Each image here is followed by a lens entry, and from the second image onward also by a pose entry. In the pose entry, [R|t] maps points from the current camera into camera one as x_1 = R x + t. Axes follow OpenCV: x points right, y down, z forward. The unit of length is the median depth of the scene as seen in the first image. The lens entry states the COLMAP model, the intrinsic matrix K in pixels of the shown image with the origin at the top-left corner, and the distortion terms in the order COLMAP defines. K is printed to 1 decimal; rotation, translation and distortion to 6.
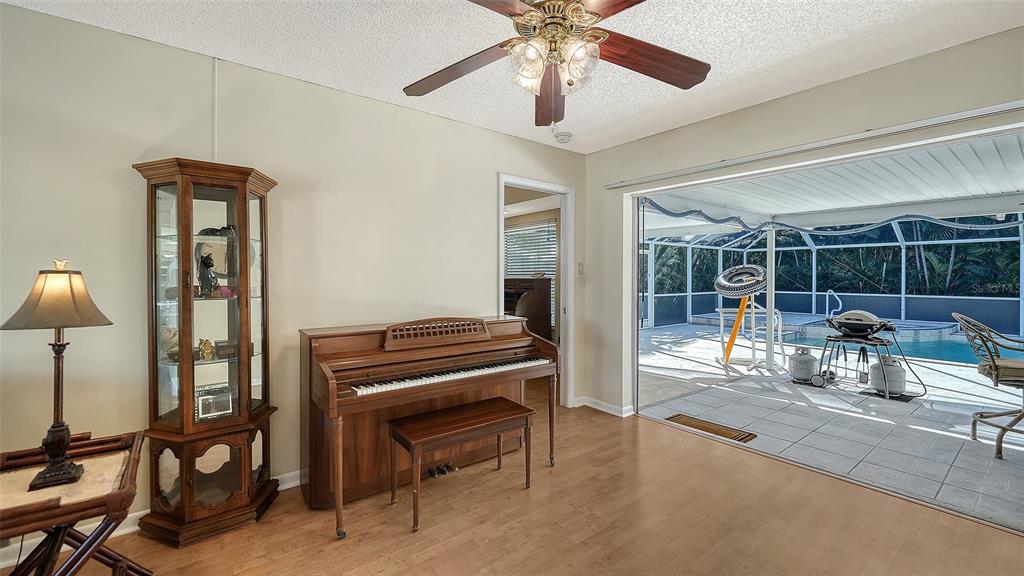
lens RADIAL K [[421.3, 0, 505.8], [0, 421.3, 271.8], [0, 0, 1]] dist [0.001502, 0.000092]
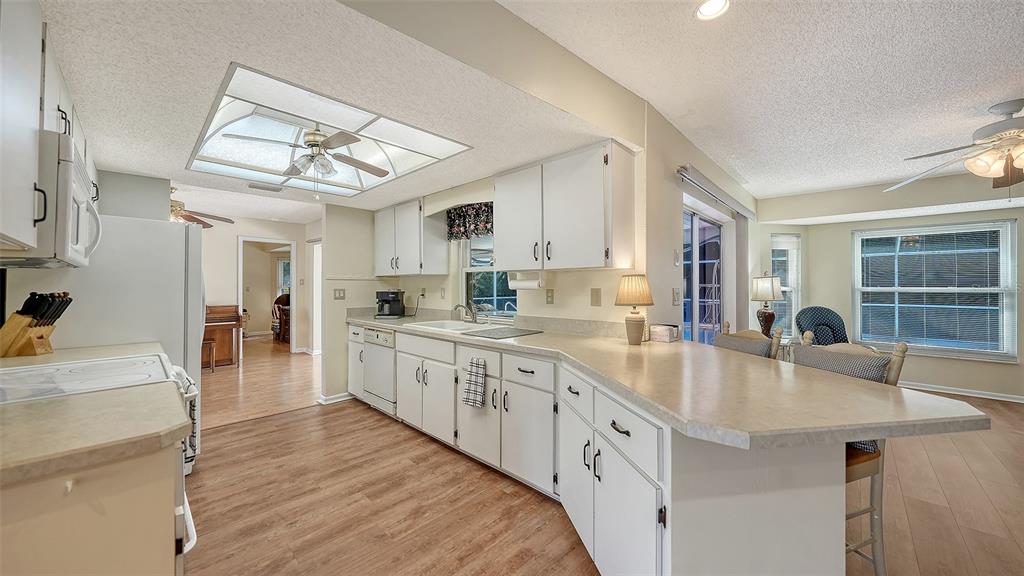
lens RADIAL K [[362.1, 0, 512.3], [0, 362.1, 280.9], [0, 0, 1]] dist [-0.000280, 0.000056]
pose [[0.989616, 0.003627, 0.143694, 1.665868], [-0.003875, 0.999991, 0.001442, -0.040461], [-0.143687, -0.001984, 0.989621, -1.497252]]
